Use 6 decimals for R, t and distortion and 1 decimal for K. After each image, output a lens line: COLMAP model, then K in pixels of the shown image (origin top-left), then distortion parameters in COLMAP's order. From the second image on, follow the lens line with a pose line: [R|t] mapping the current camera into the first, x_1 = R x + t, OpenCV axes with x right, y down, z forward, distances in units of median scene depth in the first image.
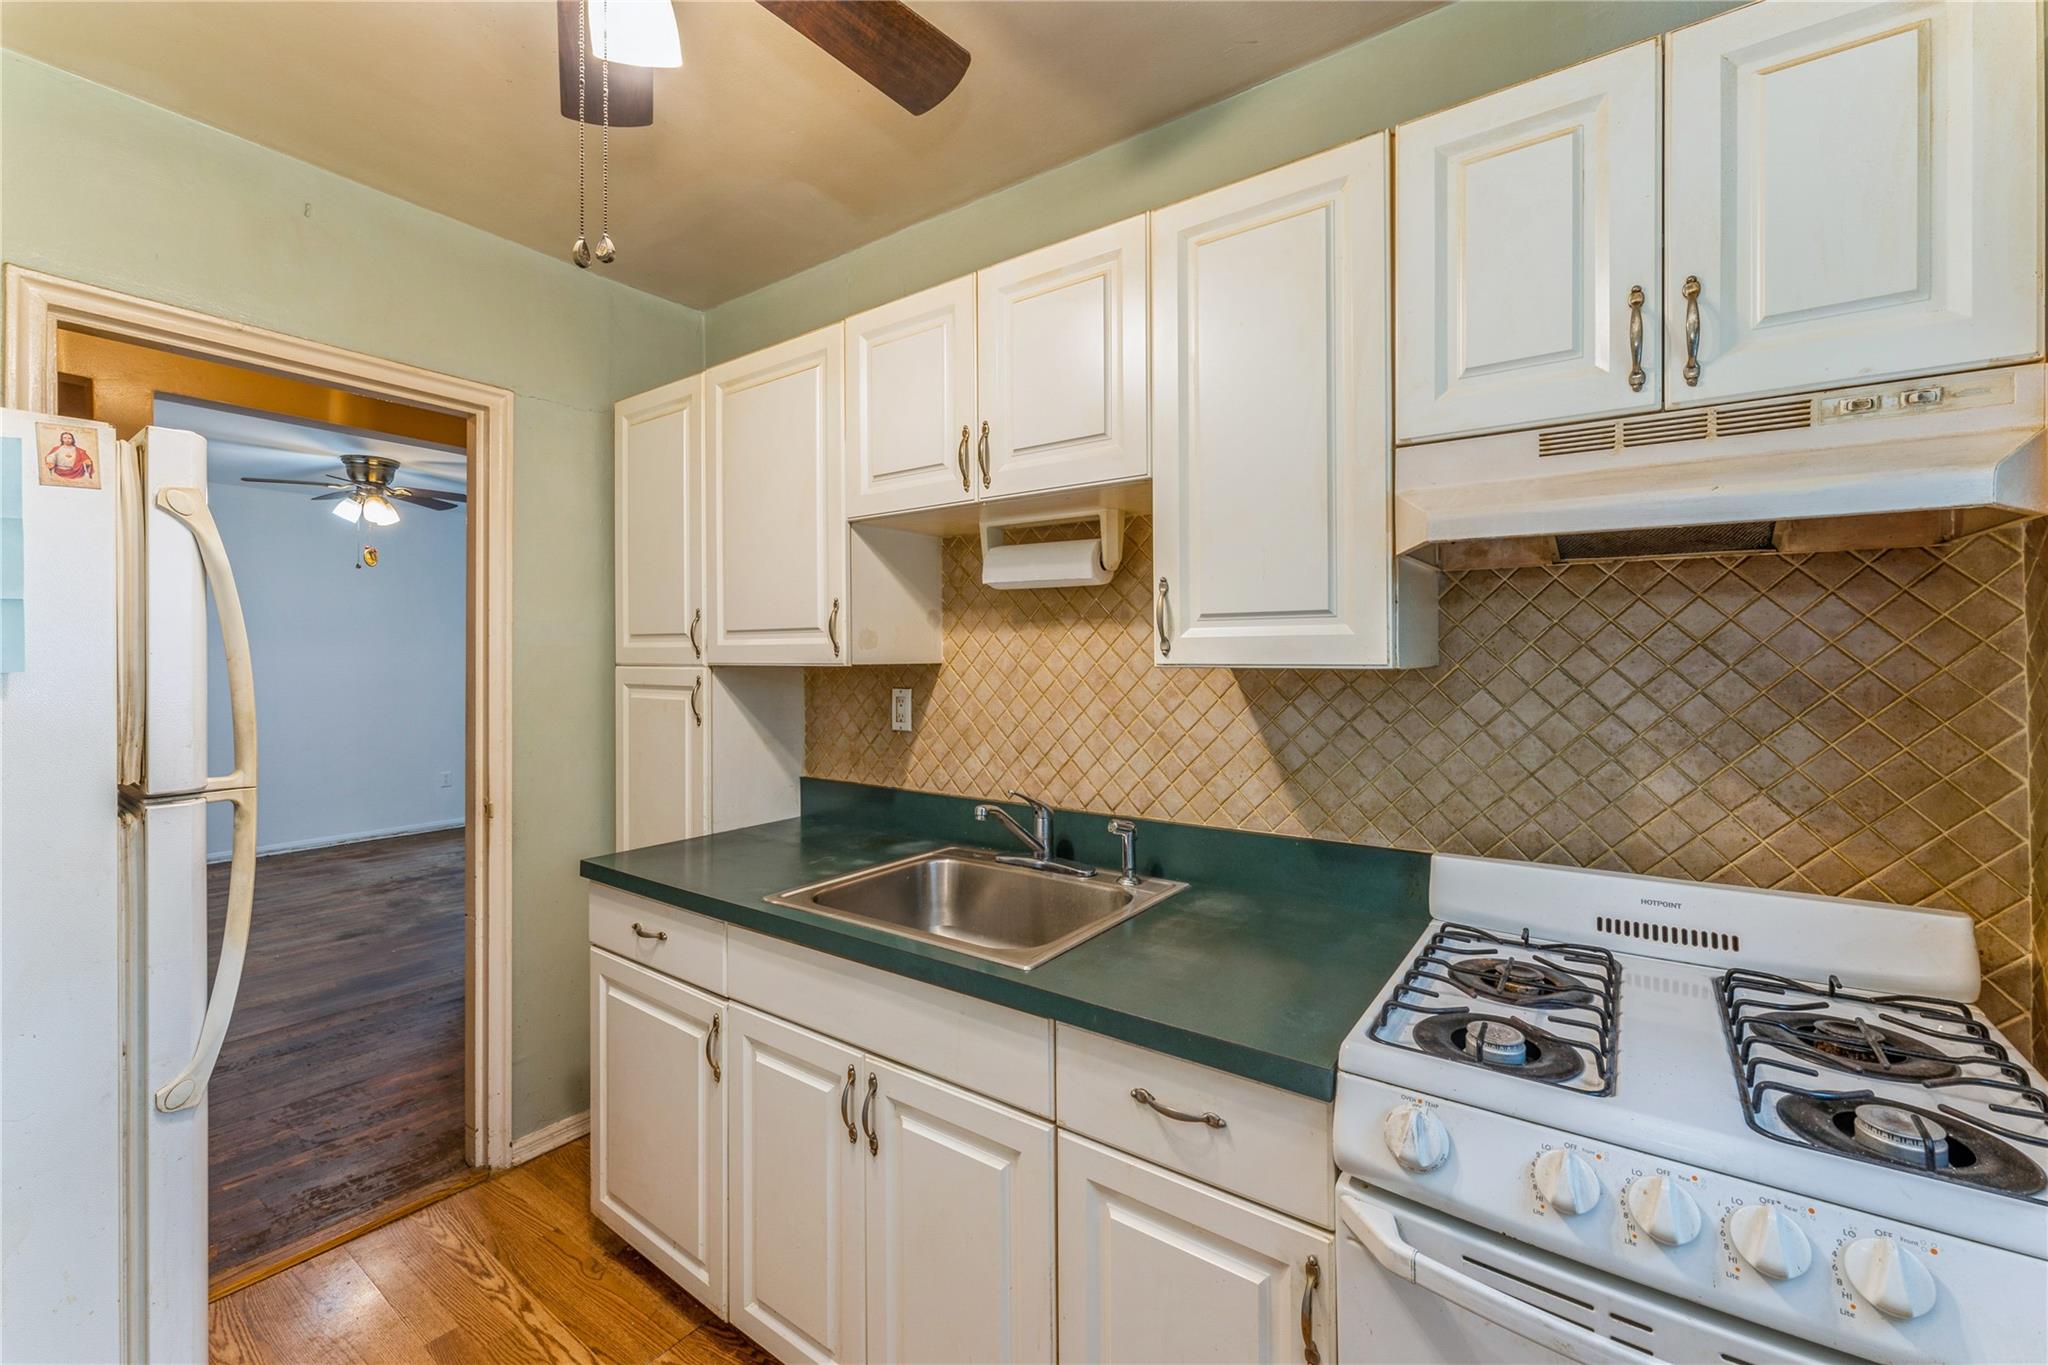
lens RADIAL K [[833.6, 0, 1031.0], [0, 833.6, 676.8], [0, 0, 1]] dist [0.007898, -0.000112]
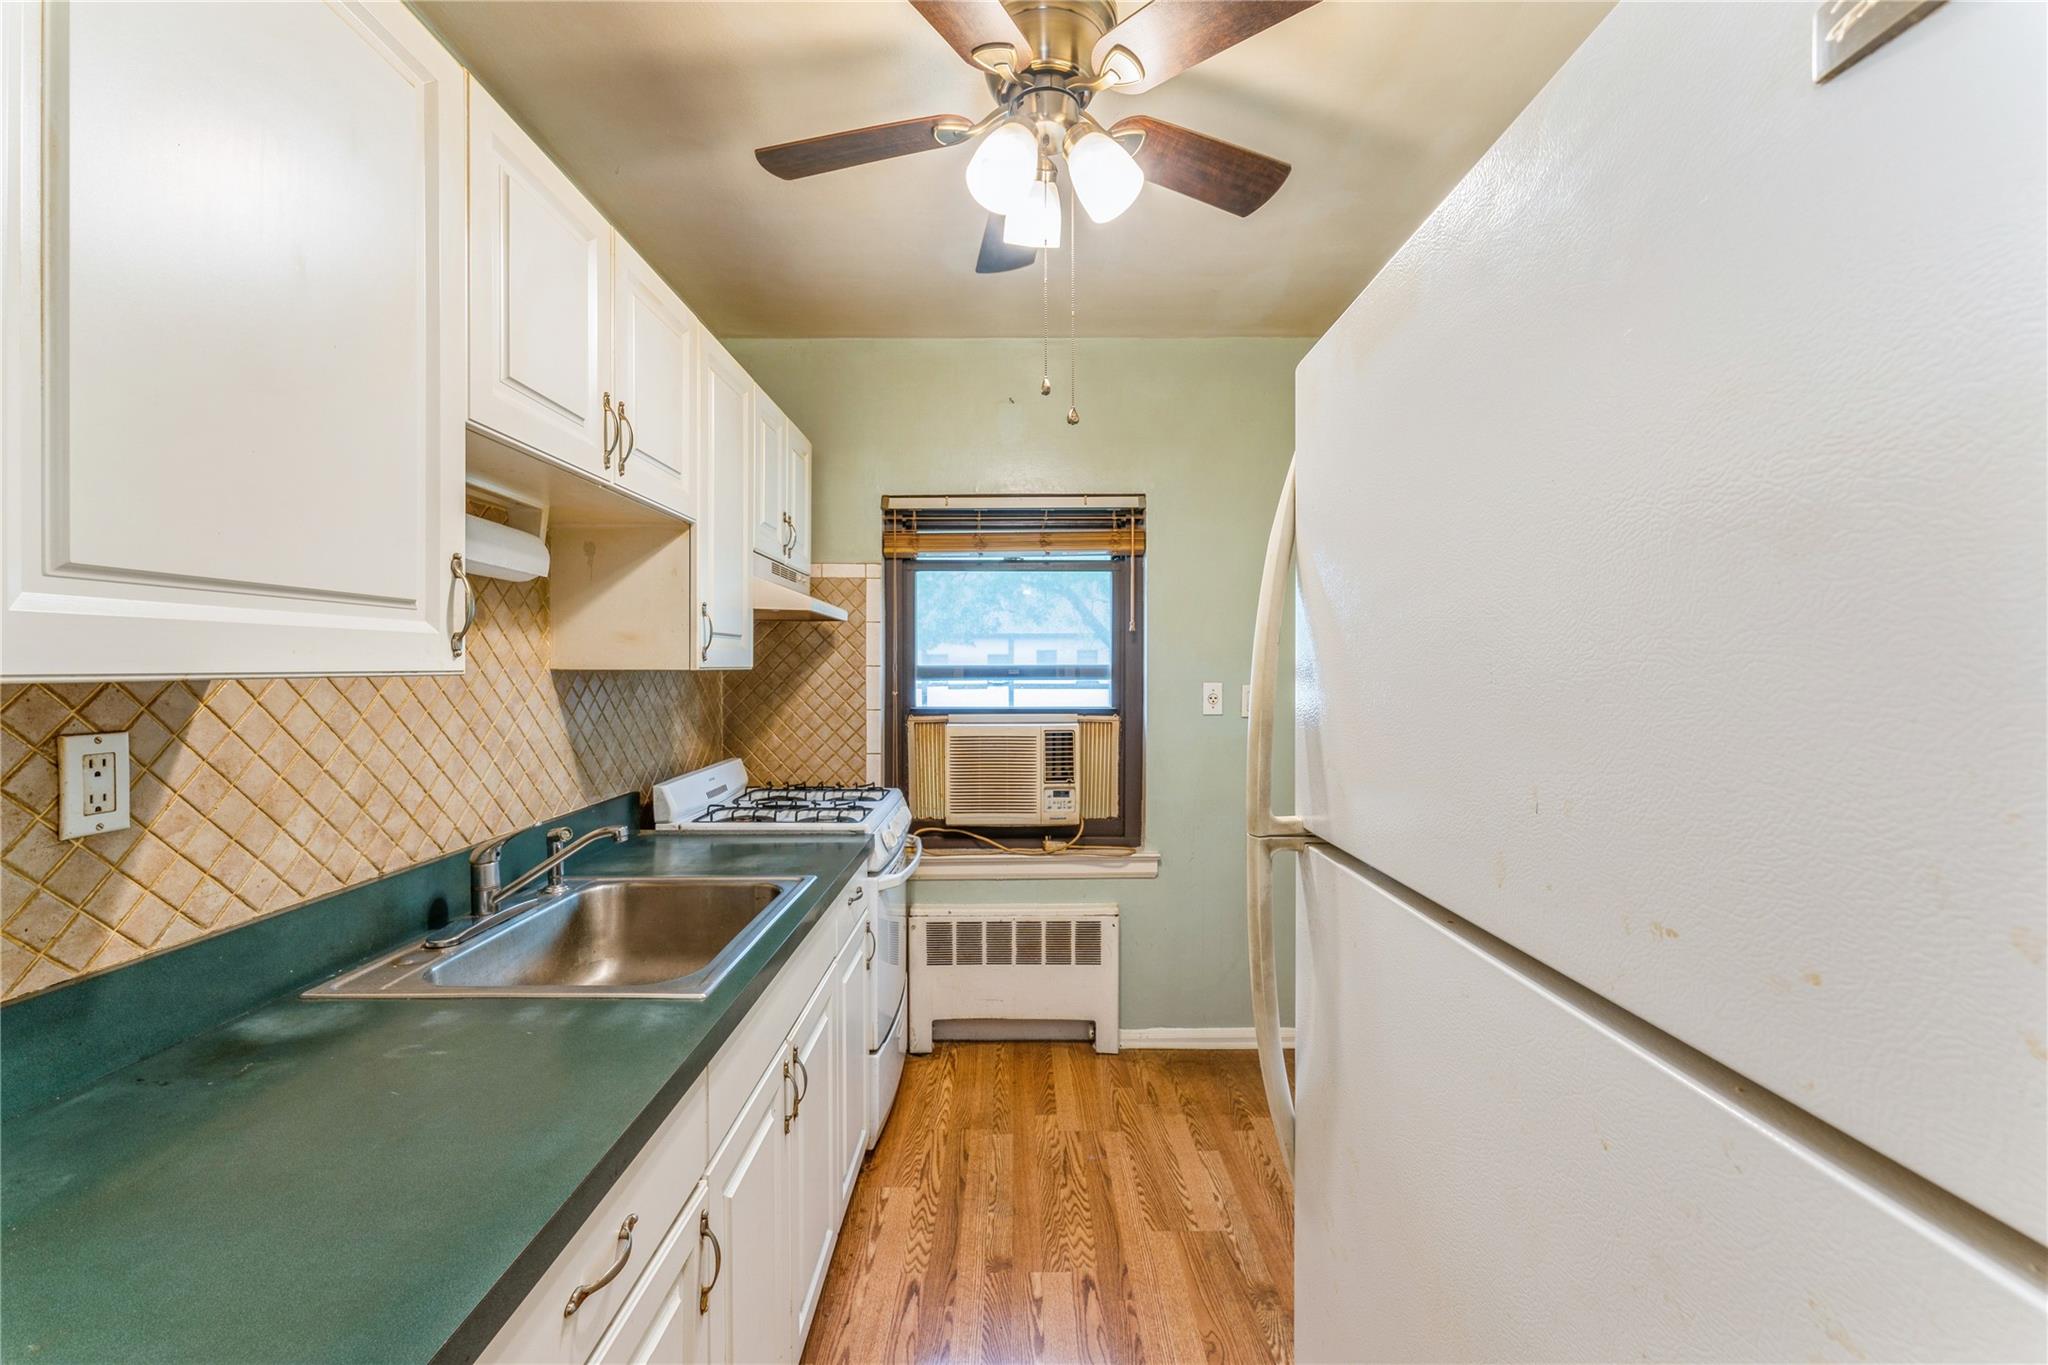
lens RADIAL K [[815.8, 0, 1026.5], [0, 815.8, 666.4], [0, 0, 1]] dist [0.001600, -0.000053]
pose [[-0.577487, -0.008877, 0.816351, -0.786853], [0.007966, 0.999832, 0.016508, -0.024536], [-0.816361, 0.016036, -0.577320, 0.873786]]
